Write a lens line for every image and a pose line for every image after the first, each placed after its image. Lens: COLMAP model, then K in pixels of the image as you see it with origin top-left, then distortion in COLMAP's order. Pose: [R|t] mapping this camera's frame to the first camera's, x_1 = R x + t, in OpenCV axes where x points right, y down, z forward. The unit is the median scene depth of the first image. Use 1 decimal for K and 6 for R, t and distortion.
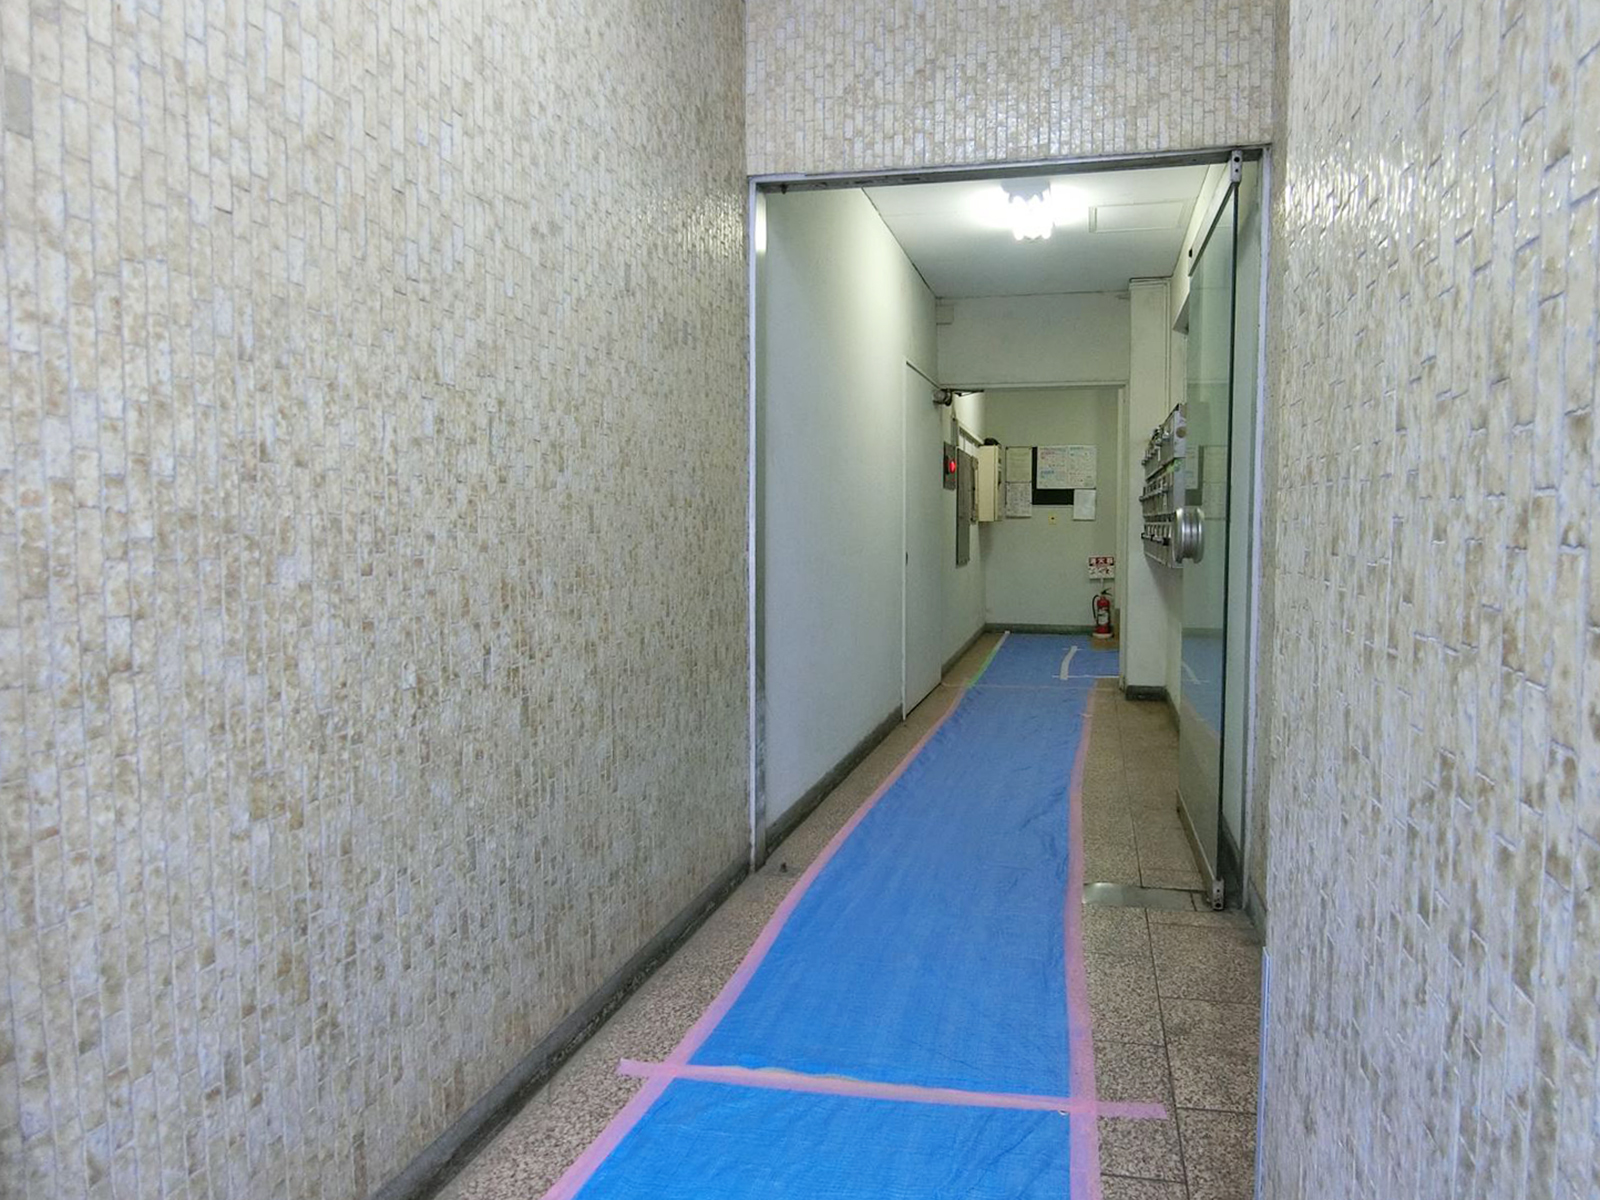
lens RADIAL K [[1124.7, 0, 861.4], [0, 1124.7, 604.4], [0, 0, 1]] dist [-0.003068, -0.001566]
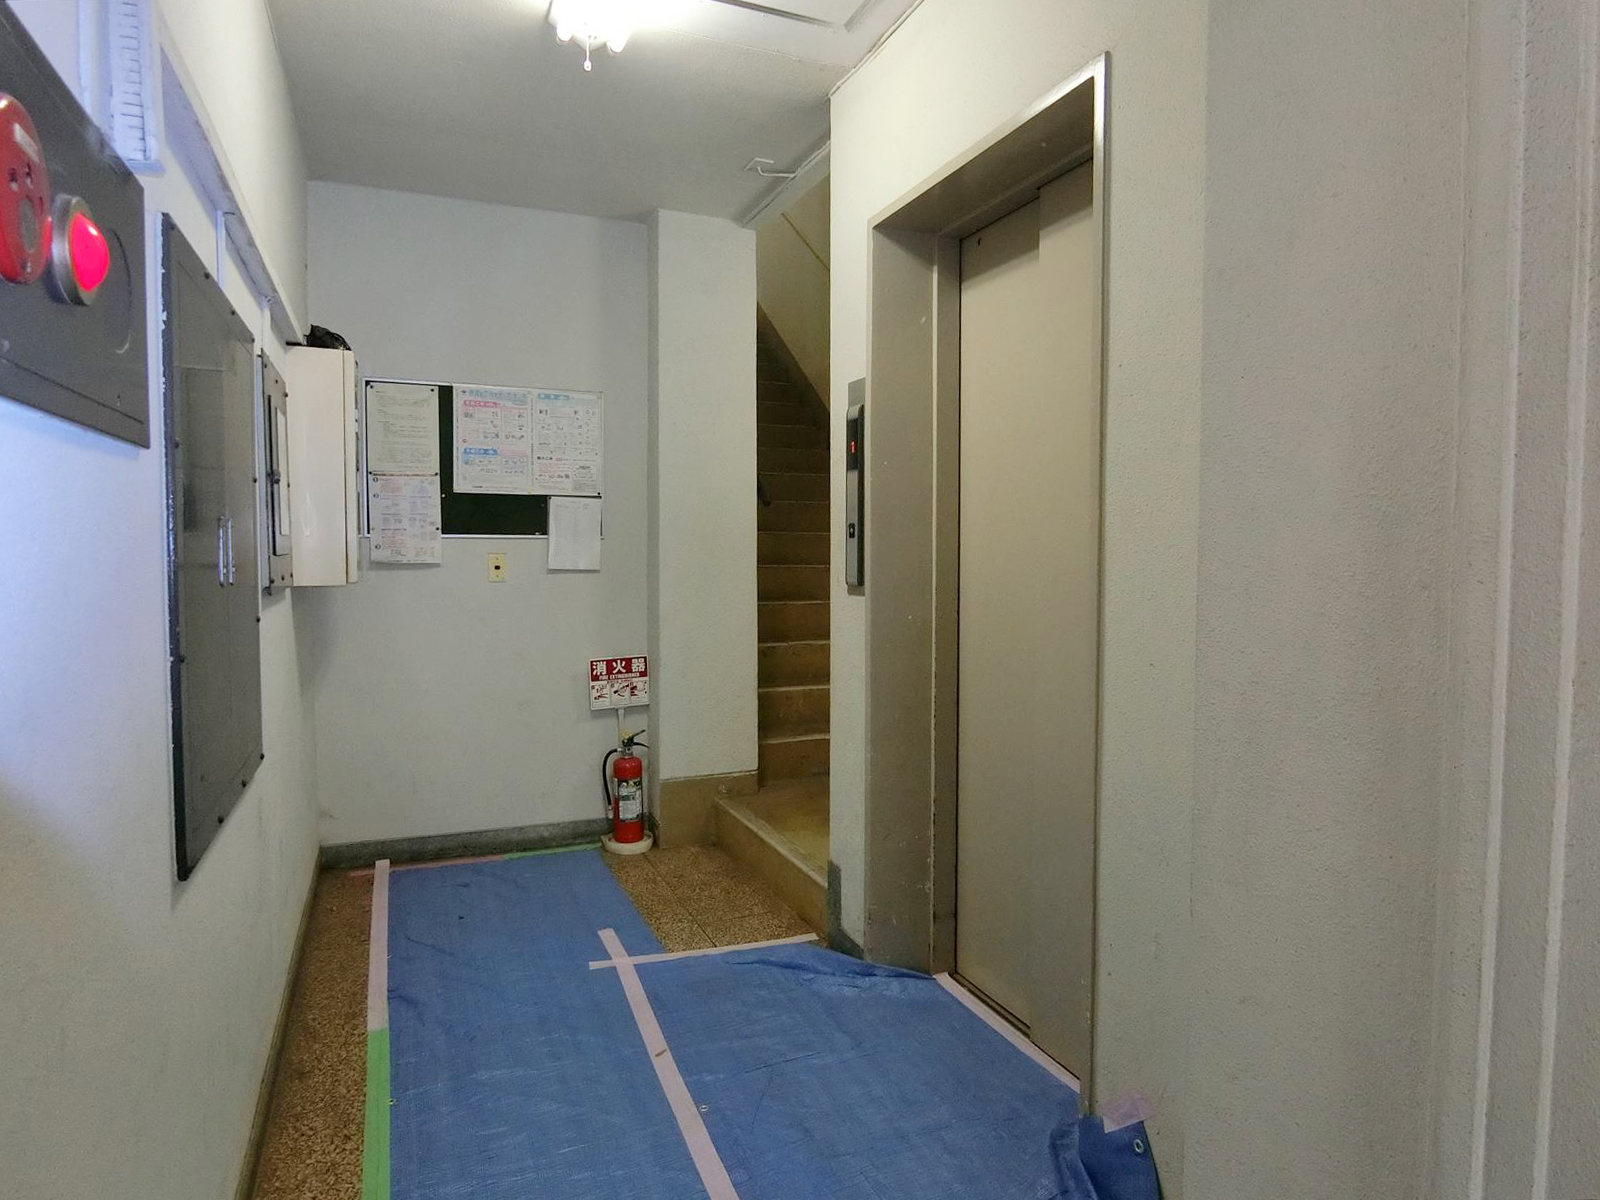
lens RADIAL K [[972.2, 0, 800.0], [0, 972.2, 600.0], [0, 0, 1]] dist [0.000128, -0.000330]
pose [[0.833014, -0.028816, 0.552501, 0.594862], [0.028837, 0.999547, 0.008655, -0.569459], [-0.552500, 0.008723, 0.833467, 5.725757]]
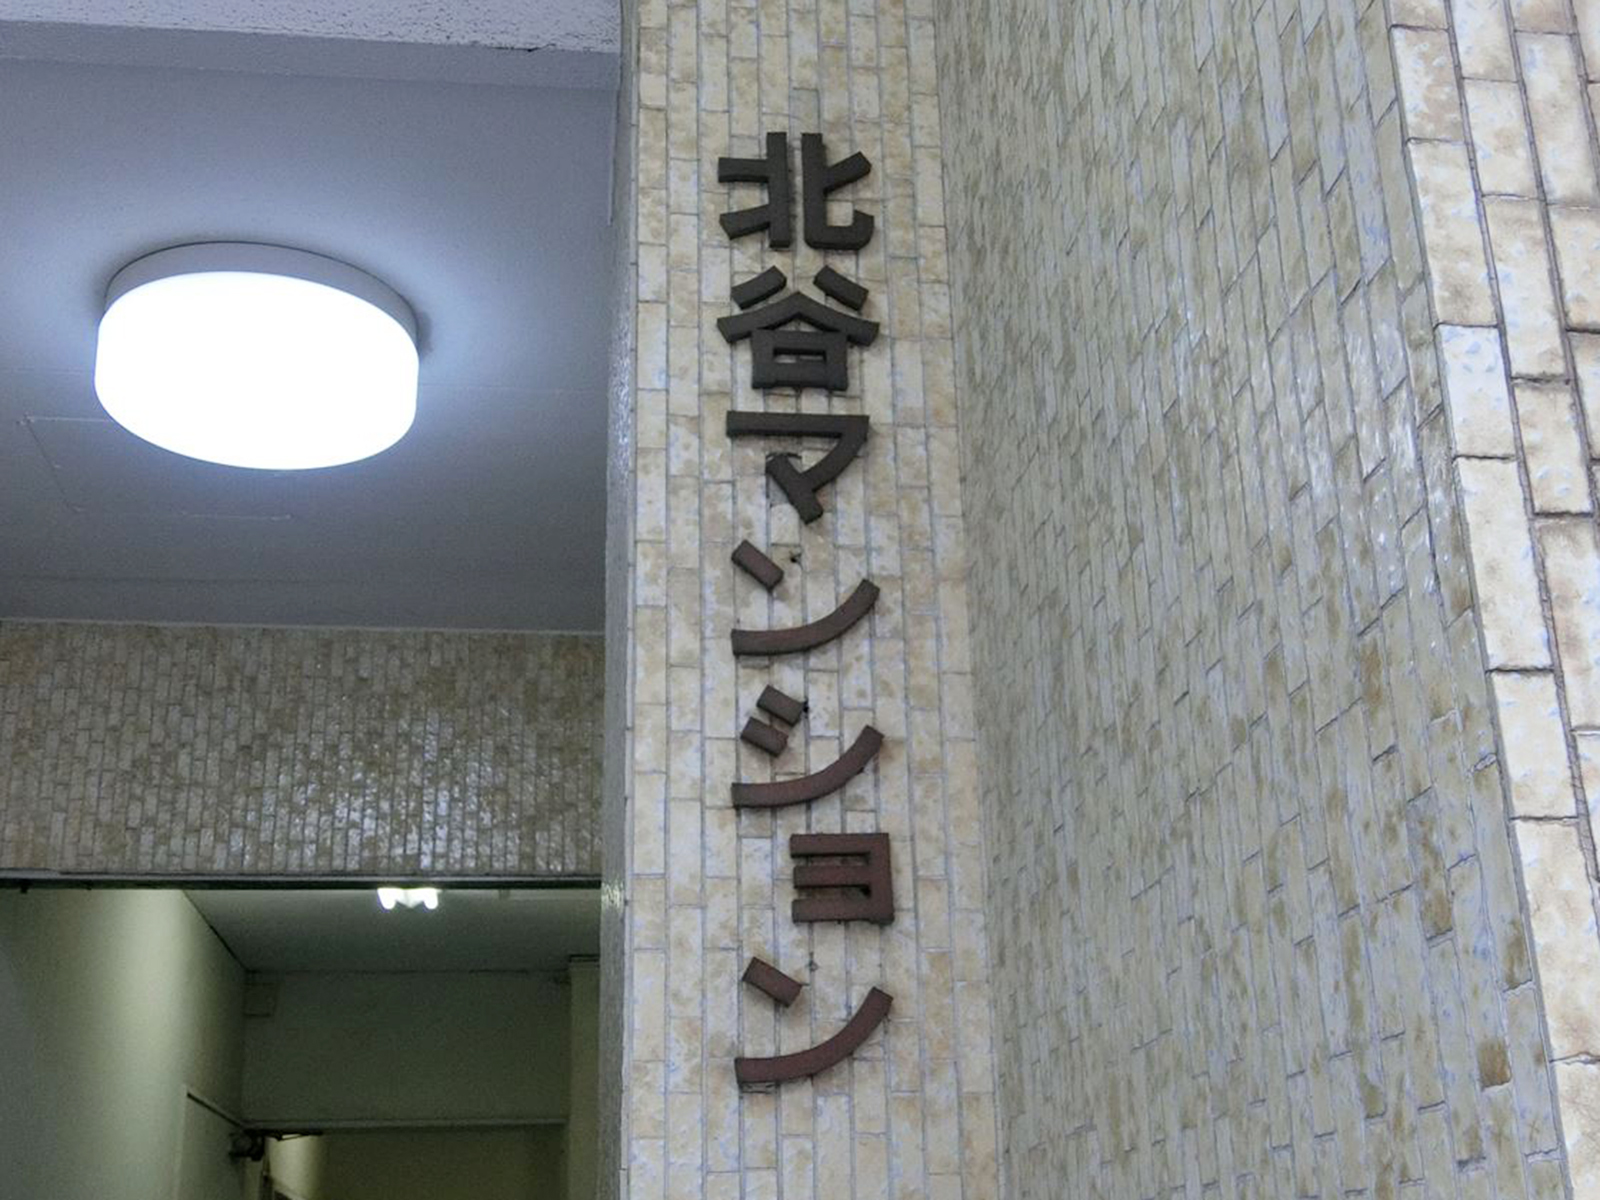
lens RADIAL K [[2035.6, 0, 917.4], [0, 2035.6, 597.9], [0, 0, 1]] dist [-0.029818, -0.010747]
pose [[0.928005, 0.092761, 0.360836, -0.026989], [0.065868, 0.912404, -0.403955, -0.000347], [-0.366700, 0.398640, 0.840605, -0.310142]]
